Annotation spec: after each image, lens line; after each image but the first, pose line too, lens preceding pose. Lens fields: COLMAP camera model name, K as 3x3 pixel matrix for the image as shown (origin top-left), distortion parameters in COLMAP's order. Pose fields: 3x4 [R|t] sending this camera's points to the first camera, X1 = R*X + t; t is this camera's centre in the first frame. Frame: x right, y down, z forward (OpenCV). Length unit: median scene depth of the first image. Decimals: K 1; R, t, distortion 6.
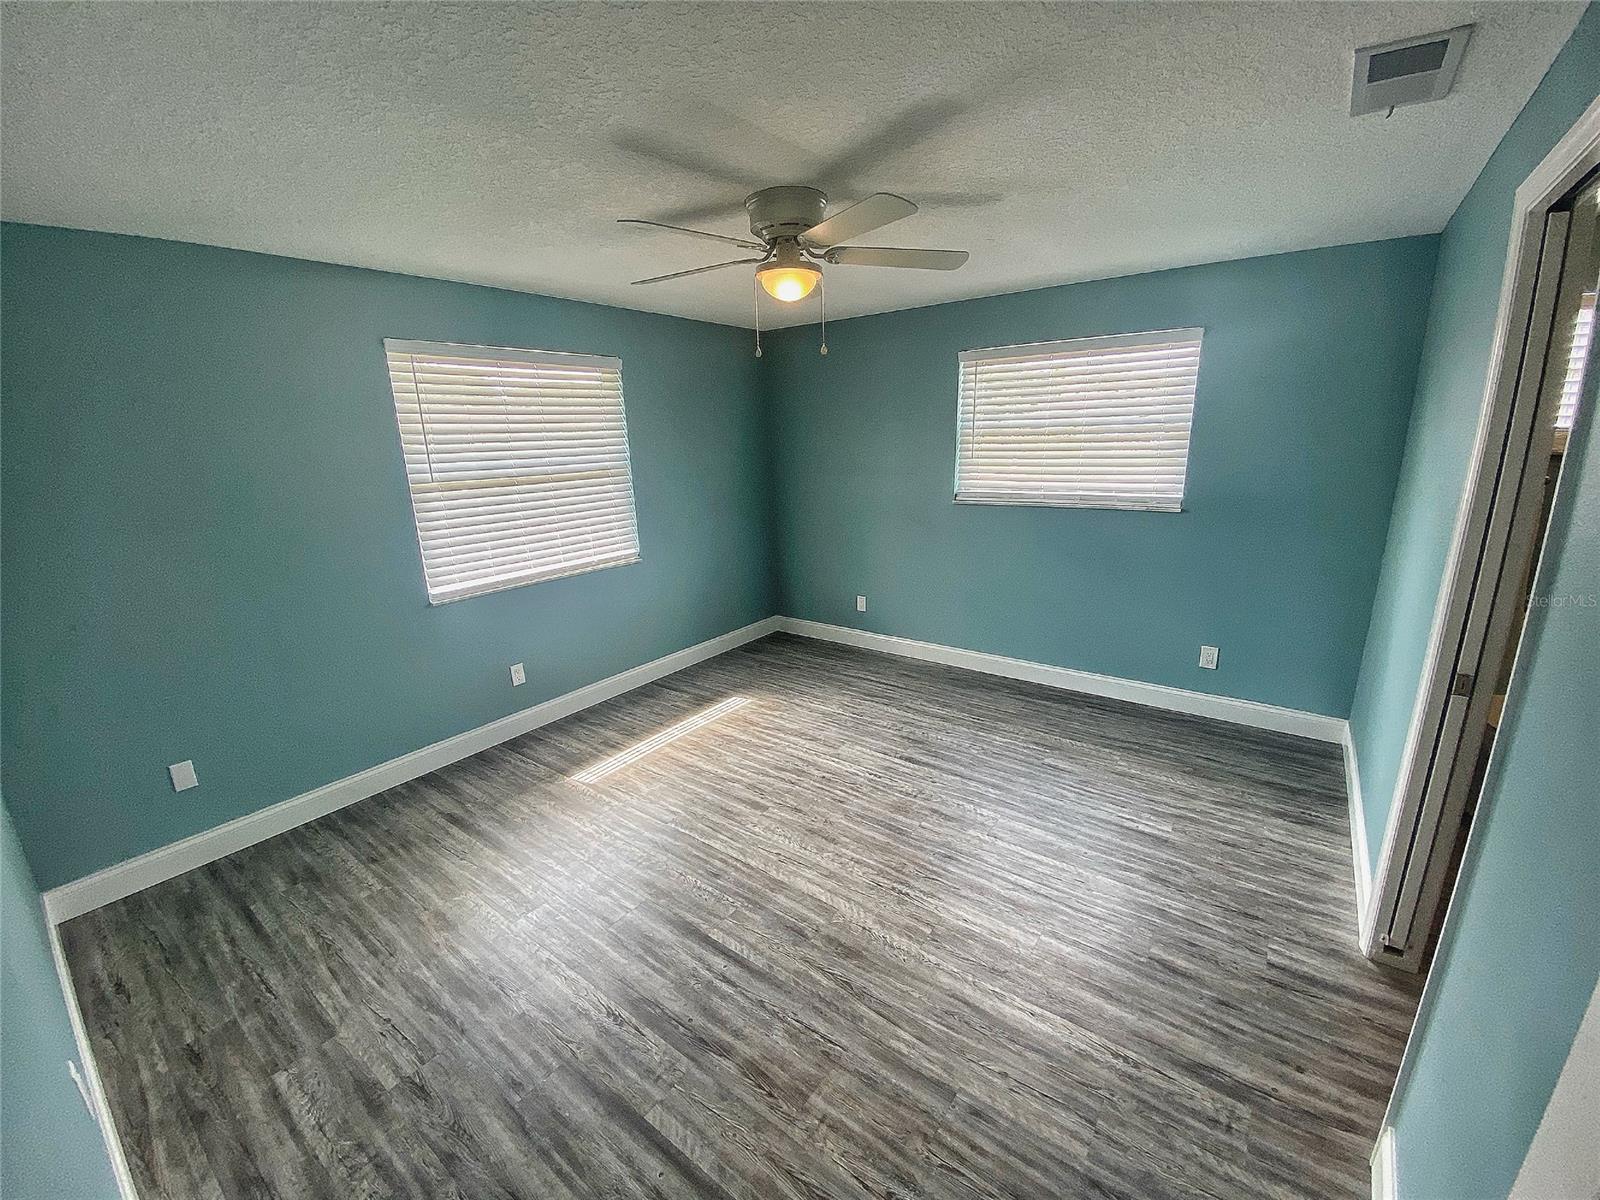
lens RADIAL K [[653.9, 0, 801.3], [0, 653.9, 599.6], [0, 0, 1]] dist [0.004870, -0.011219]
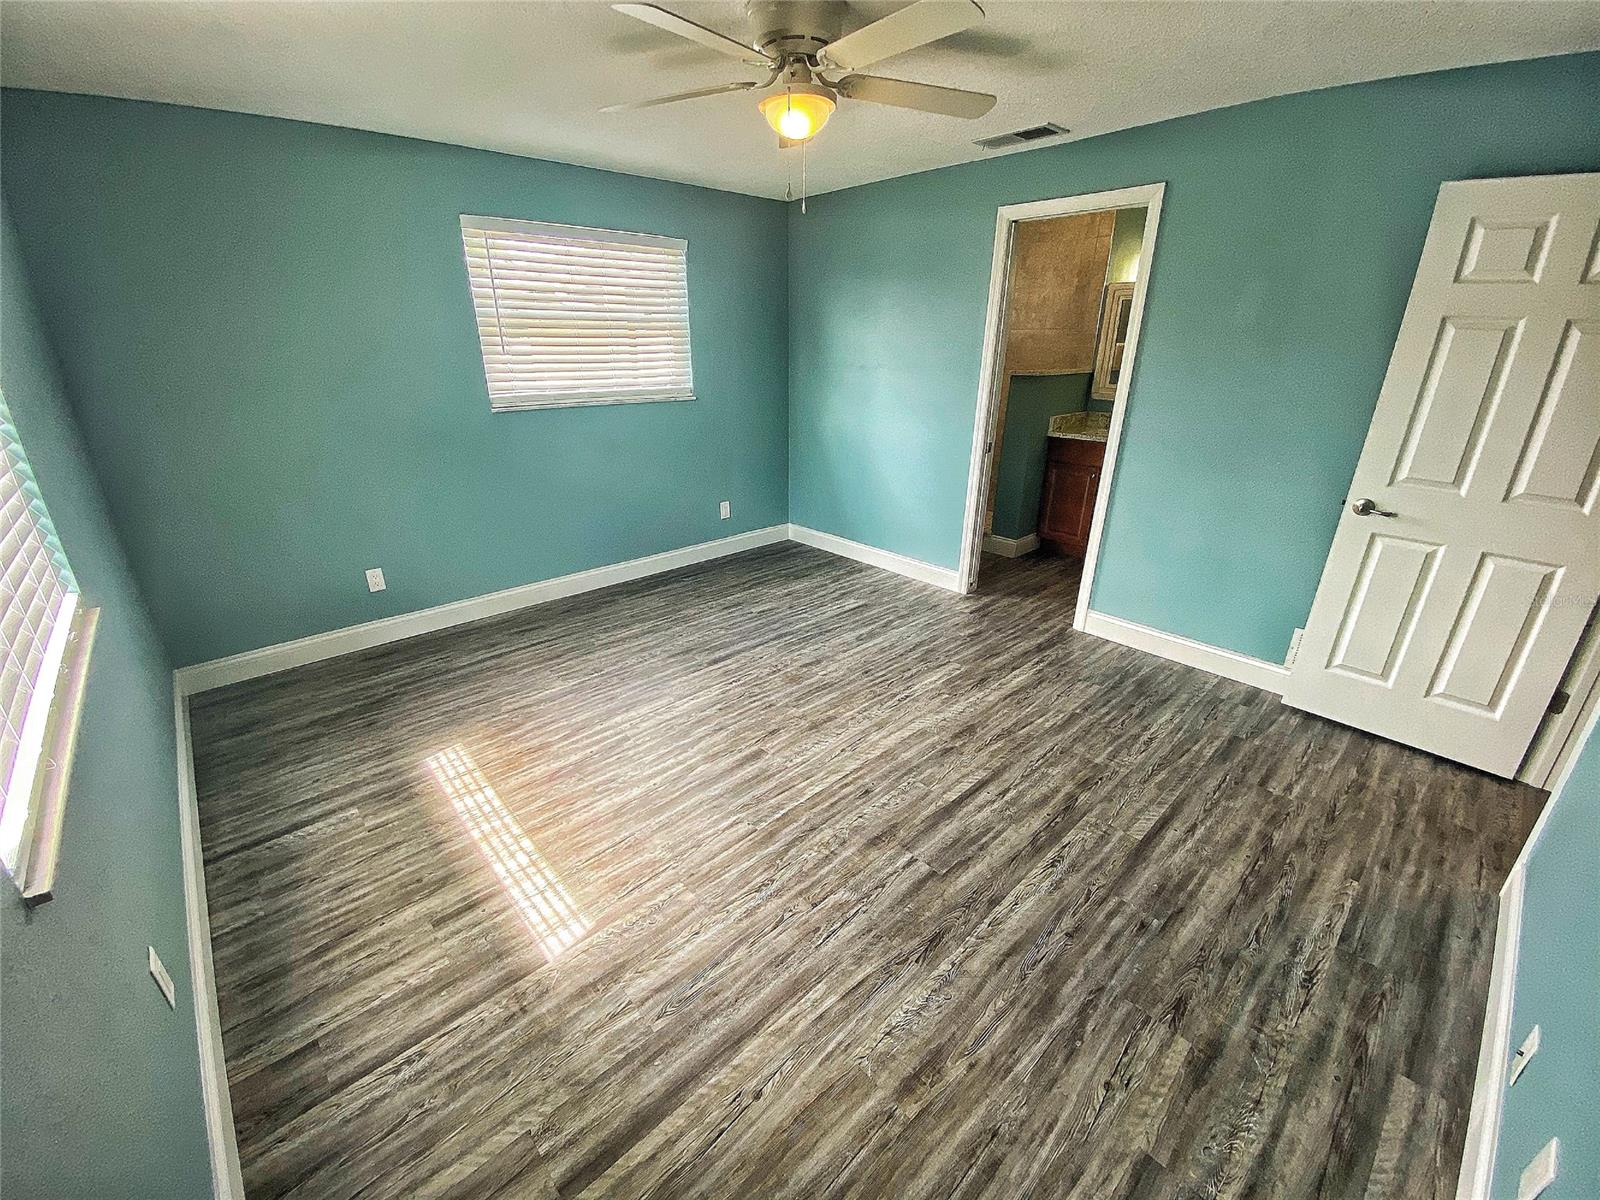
lens RADIAL K [[653.9, 0, 797.6], [0, 653.9, 596.3], [0, 0, 1]] dist [0.004870, -0.011219]
pose [[0.179293, -0.336499, 0.924458, -0.989012], [0.247920, 0.924812, 0.288545, -0.146808], [-0.952045, 0.177458, 0.249238, 0.866140]]
